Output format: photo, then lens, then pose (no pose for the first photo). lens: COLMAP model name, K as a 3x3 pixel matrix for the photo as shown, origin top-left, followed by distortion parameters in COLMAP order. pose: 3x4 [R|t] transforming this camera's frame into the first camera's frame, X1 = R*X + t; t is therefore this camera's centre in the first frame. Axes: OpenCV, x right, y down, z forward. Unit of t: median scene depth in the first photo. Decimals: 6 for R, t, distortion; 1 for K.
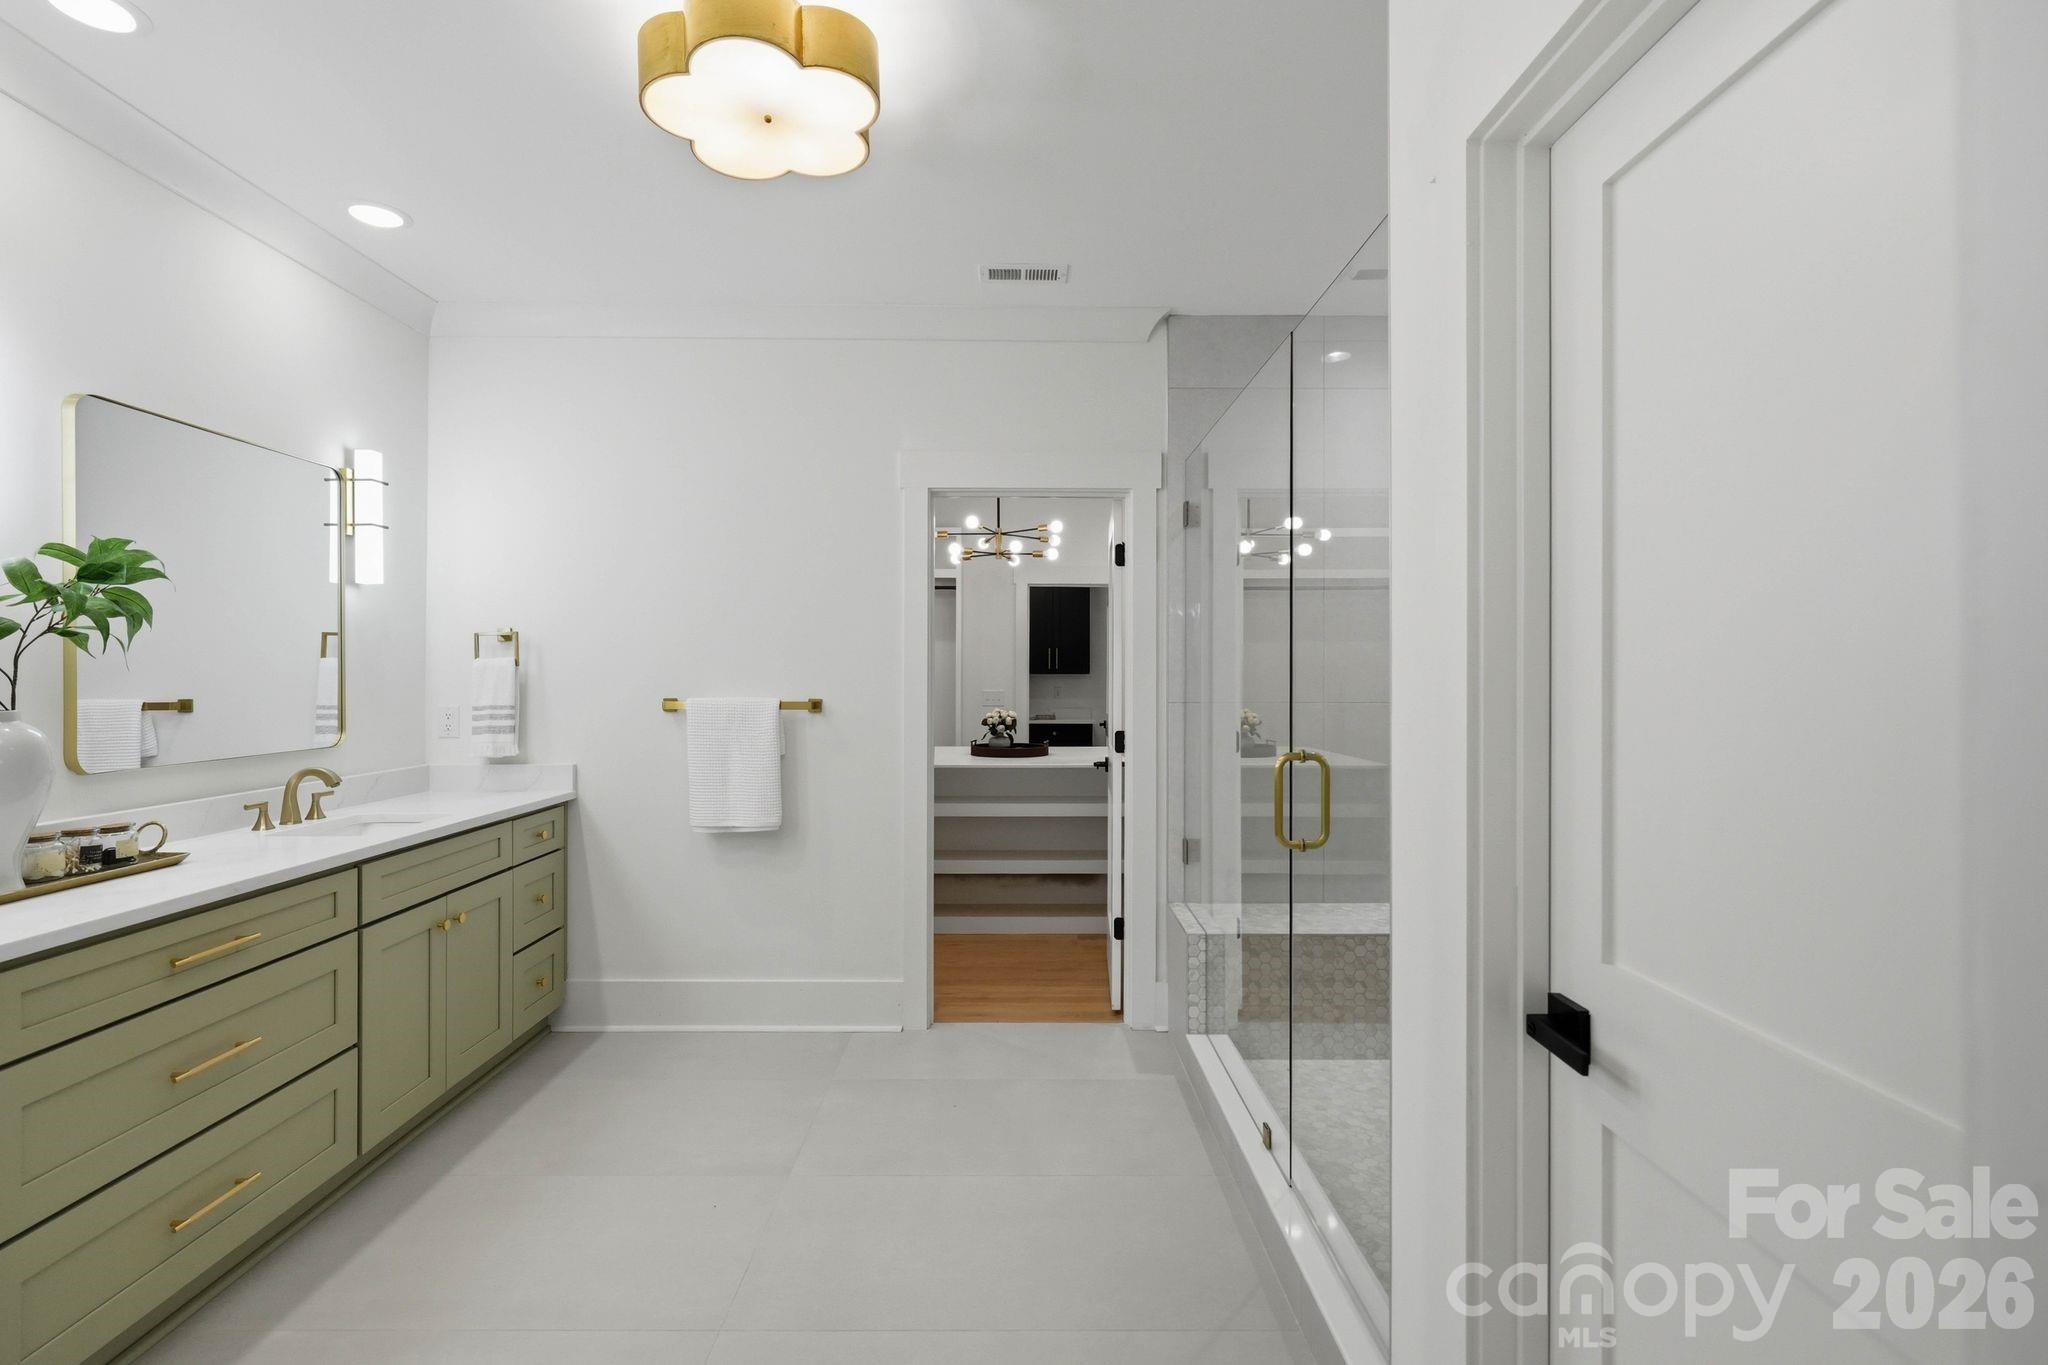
lens RADIAL K [[1044.8, 0, 1018.5], [0, 1044.8, 663.3], [0, 0, 1]] dist [0.002037, 0.001186]
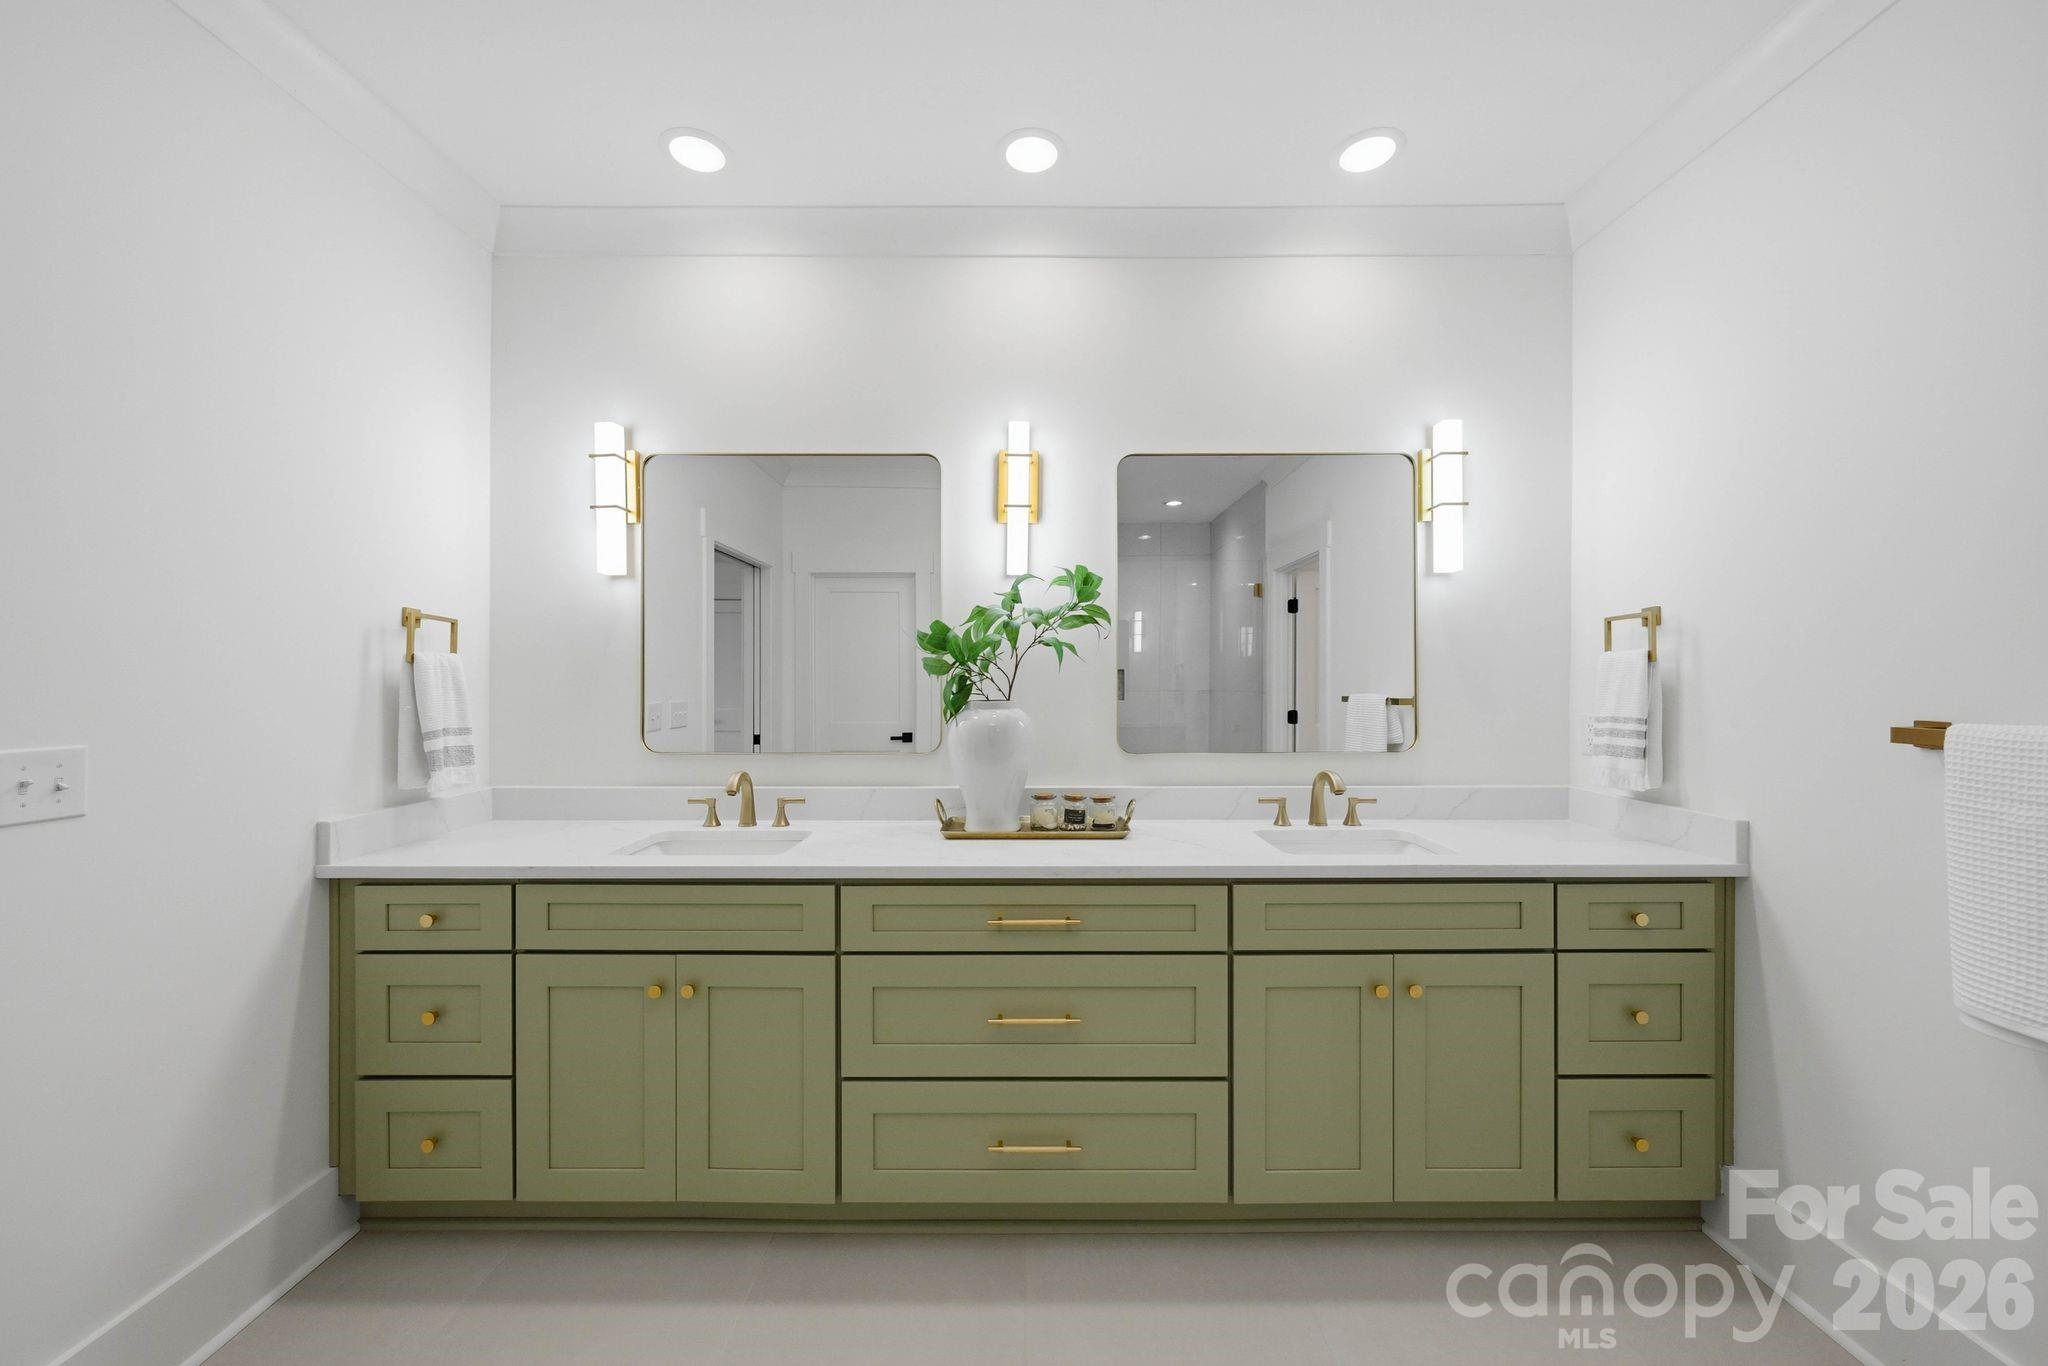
lens RADIAL K [[707.3, 0, 1022.6], [0, 707.3, 693.5], [0, 0, 1]] dist [-0.001743, -0.000067]
pose [[-0.014482, 0.021312, -0.999668, -0.012941], [0.014926, 0.999666, 0.021096, 0.008190], [0.999784, -0.014615, -0.014796, 0.602934]]
